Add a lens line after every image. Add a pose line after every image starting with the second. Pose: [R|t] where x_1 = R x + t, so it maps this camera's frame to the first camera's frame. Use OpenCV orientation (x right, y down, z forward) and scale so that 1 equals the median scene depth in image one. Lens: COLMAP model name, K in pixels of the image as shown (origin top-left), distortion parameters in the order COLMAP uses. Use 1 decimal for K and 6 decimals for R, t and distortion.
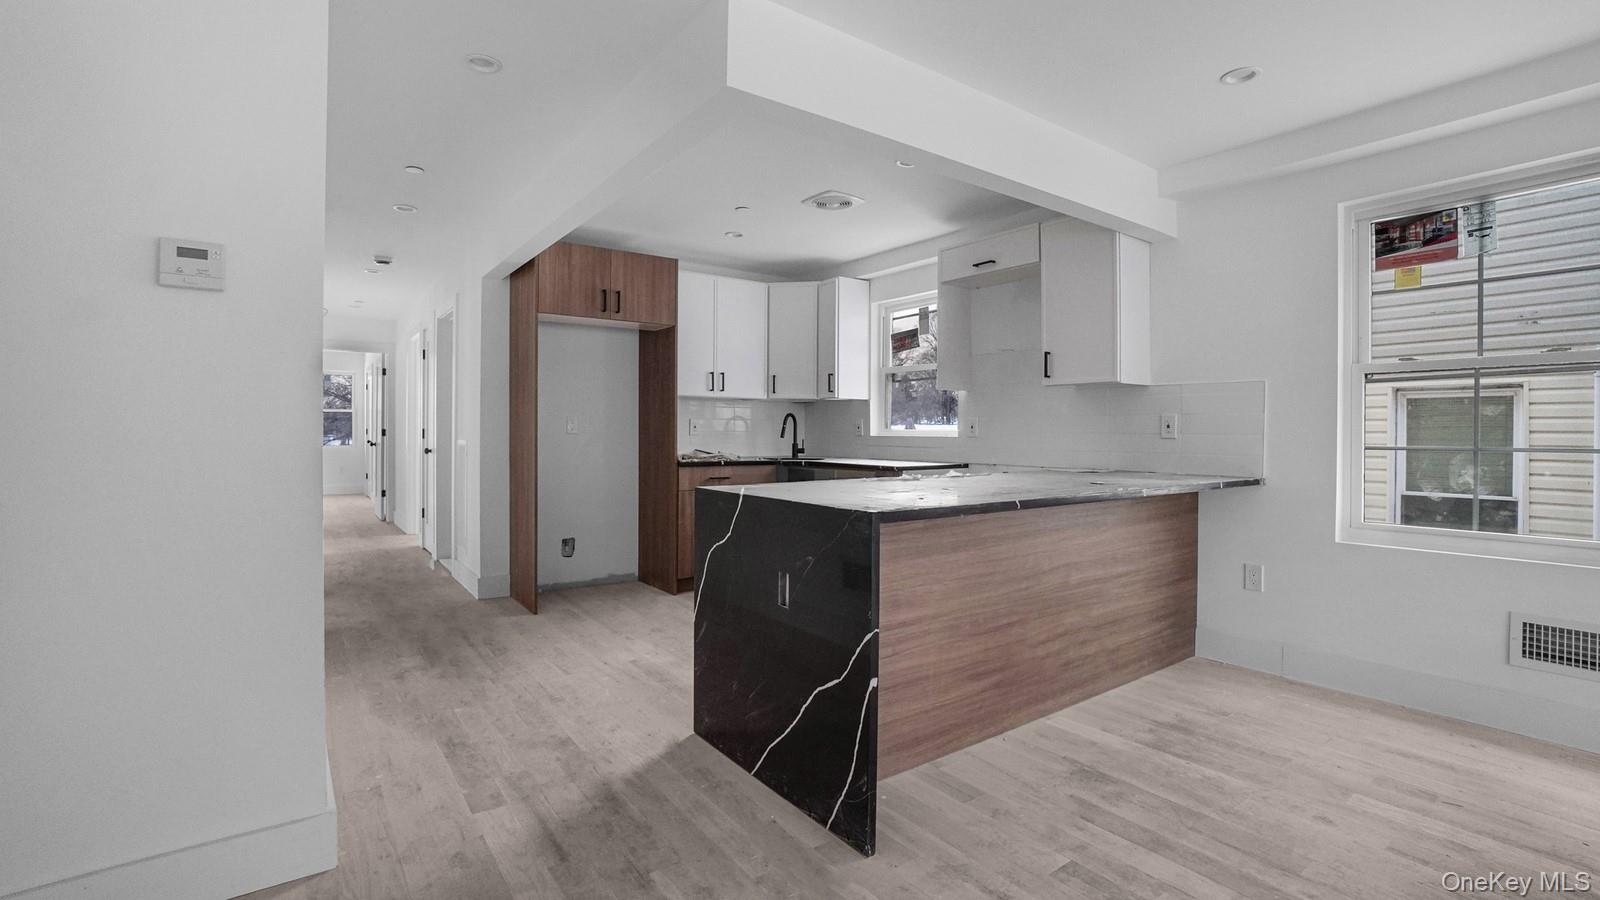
lens RADIAL K [[710.5, 0, 788.7], [0, 710.5, 433.6], [0, 0, 1]] dist [-0.019132, 0.000755]
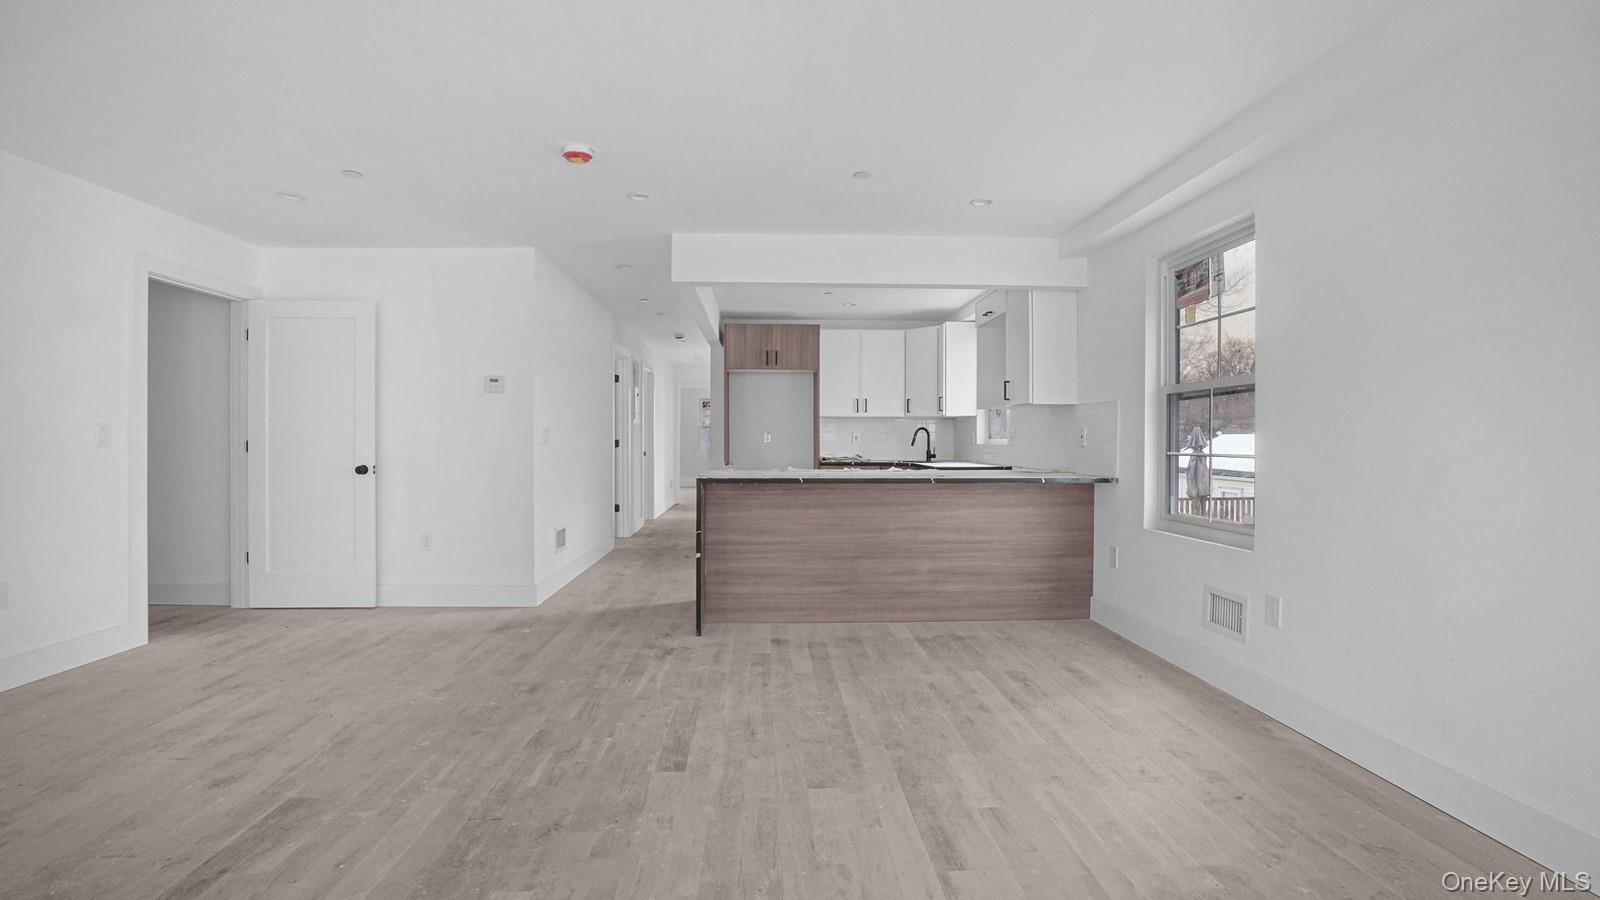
lens RADIAL K [[710.5, 0, 805.2], [0, 710.5, 460.5], [0, 0, 1]] dist [-0.019132, 0.000755]
pose [[0.831615, 0.015107, -0.555147, 0.907858], [-0.001086, 0.999672, 0.025577, -0.000138], [0.555351, -0.020668, 0.831359, -0.358509]]
